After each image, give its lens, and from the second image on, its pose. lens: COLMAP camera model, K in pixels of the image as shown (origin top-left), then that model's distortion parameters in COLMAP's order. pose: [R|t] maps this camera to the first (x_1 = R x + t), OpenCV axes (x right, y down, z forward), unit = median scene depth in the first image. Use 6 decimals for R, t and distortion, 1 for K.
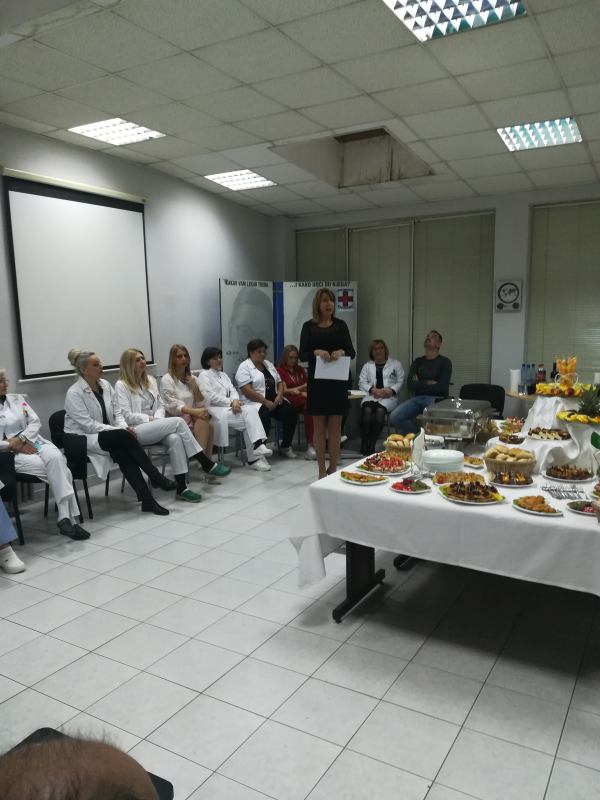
lens RADIAL K [[605.1, 0, 300.6], [0, 605.1, 396.5], [0, 0, 1]] dist [0.037899, -0.073287]
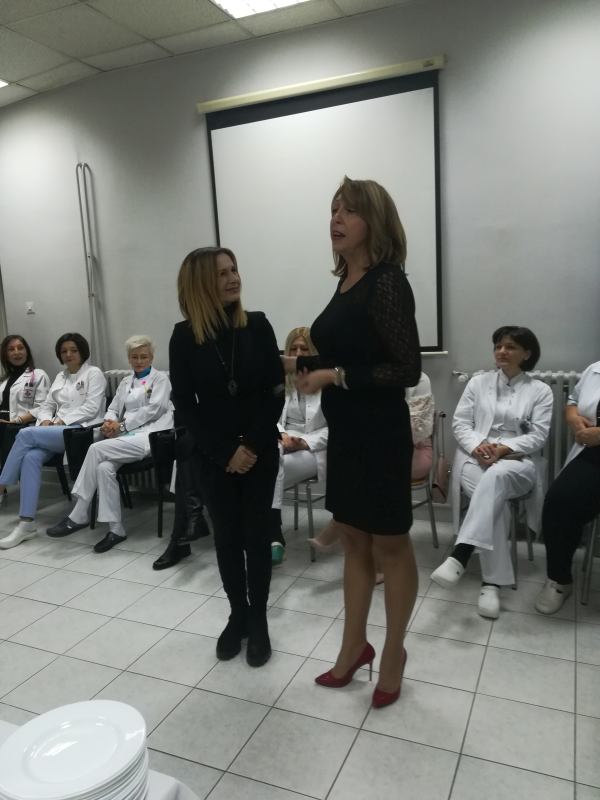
lens RADIAL K [[605.1, 0, 297.8], [0, 605.1, 403.6], [0, 0, 1]] dist [0.037899, -0.073287]
pose [[0.141491, 0.171490, -0.974972, 0.414536], [-0.088743, 0.983113, 0.160043, -0.111289], [0.985954, 0.063878, 0.154320, 1.006177]]
